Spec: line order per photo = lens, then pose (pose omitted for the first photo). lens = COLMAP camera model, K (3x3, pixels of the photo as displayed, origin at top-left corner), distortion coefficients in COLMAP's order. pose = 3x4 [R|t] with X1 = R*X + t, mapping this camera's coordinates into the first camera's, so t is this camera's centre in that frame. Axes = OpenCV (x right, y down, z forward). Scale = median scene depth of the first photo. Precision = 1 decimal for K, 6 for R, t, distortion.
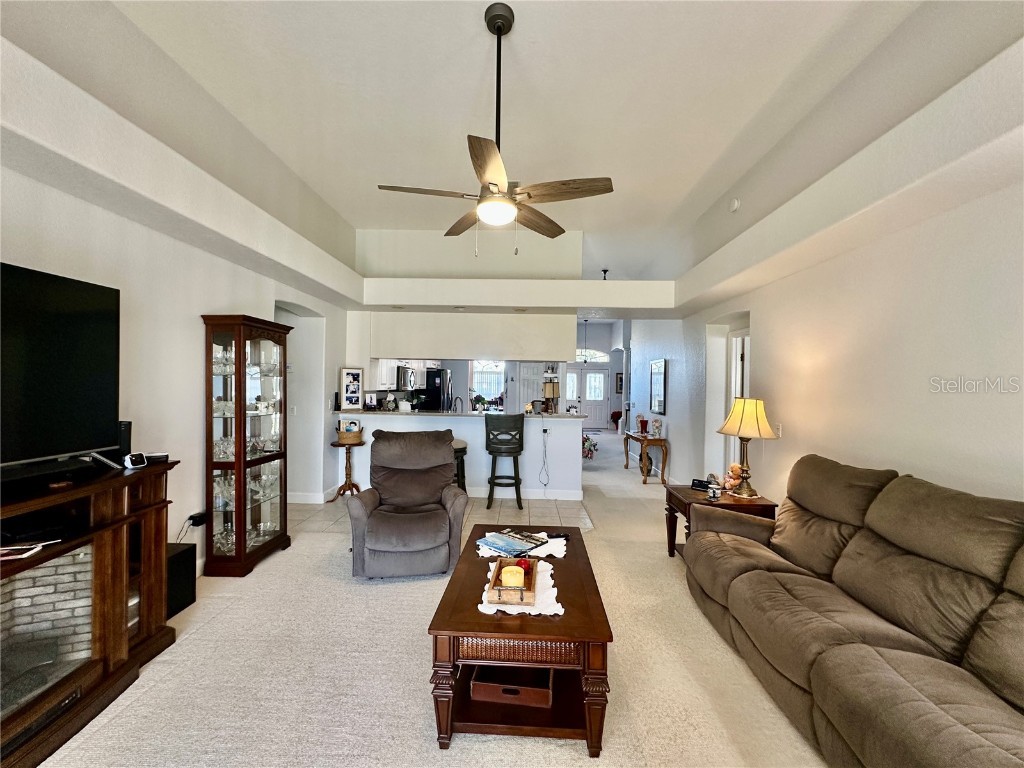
lens RADIAL K [[408.5, 0, 512.1], [0, 408.5, 381.9], [0, 0, 1]] dist [-0.003020, 0.000039]
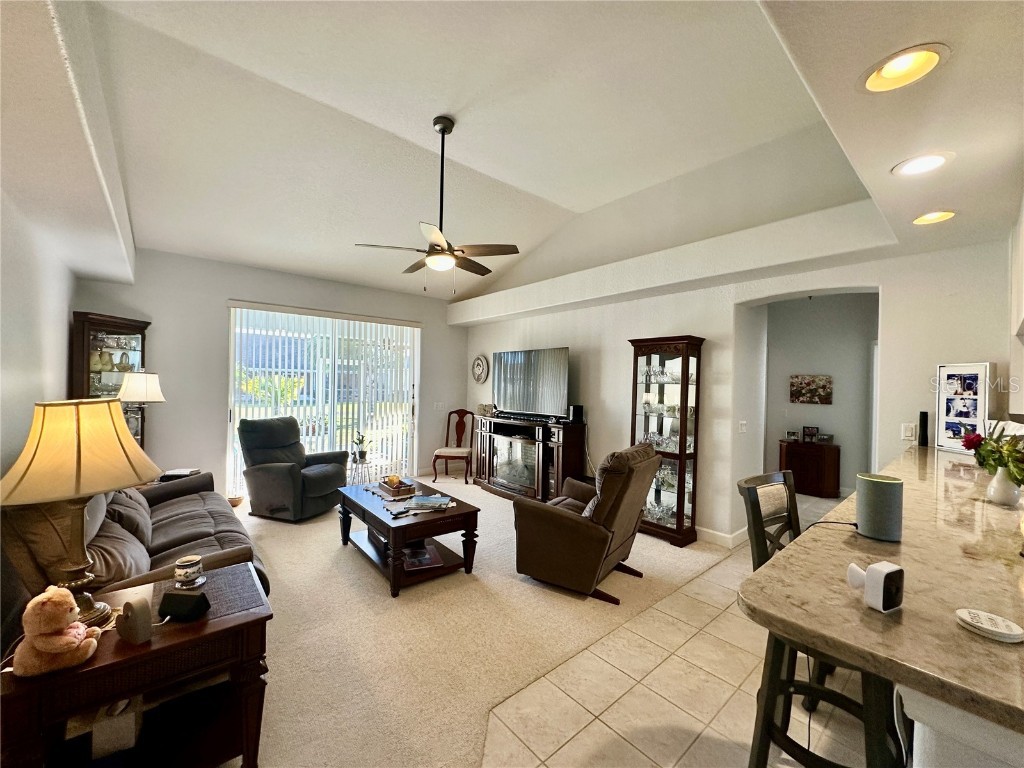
lens RADIAL K [[408.5, 0, 517.2], [0, 408.5, 381.8], [0, 0, 1]] dist [-0.003020, 0.000039]
pose [[-0.729767, -0.021144, -0.683368, 0.320102], [-0.027576, 0.999619, -0.001481, 0.002201], [0.683139, 0.017764, -0.730072, 1.003005]]
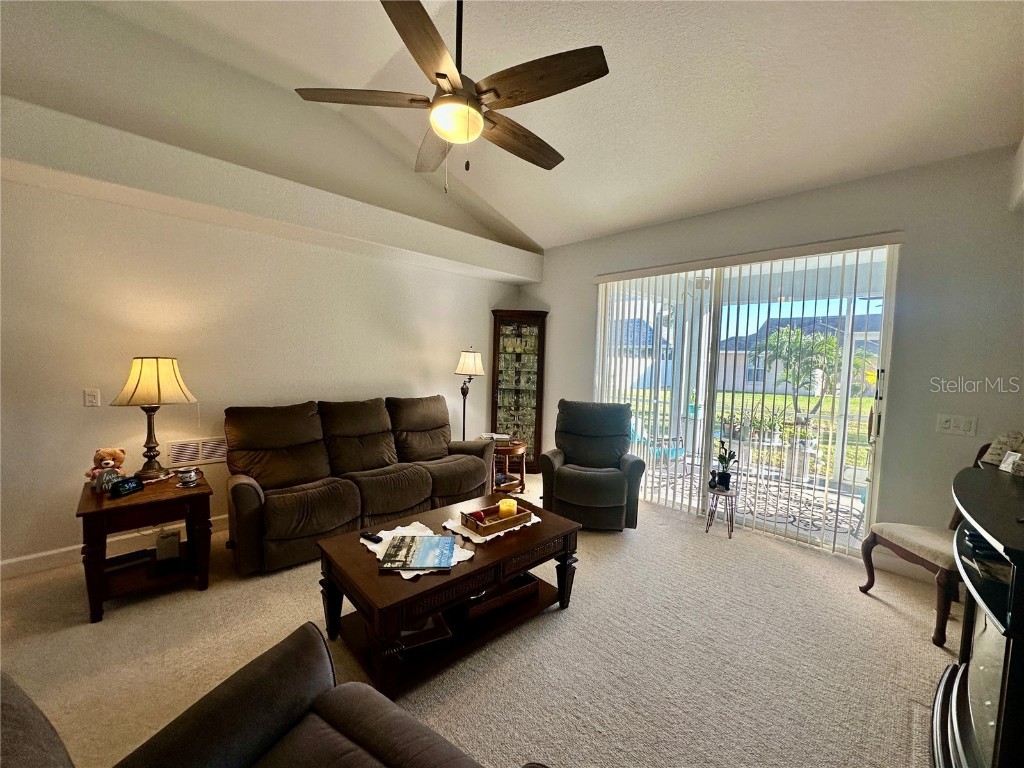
lens RADIAL K [[408.5, 0, 512.0], [0, 408.5, 387.6], [0, 0, 1]] dist [-0.003020, 0.000039]
pose [[-0.719734, -0.073655, 0.690332, -0.301218], [-0.025189, 0.996472, 0.080057, 0.008839], [-0.693793, 0.040231, -0.719050, 0.676841]]
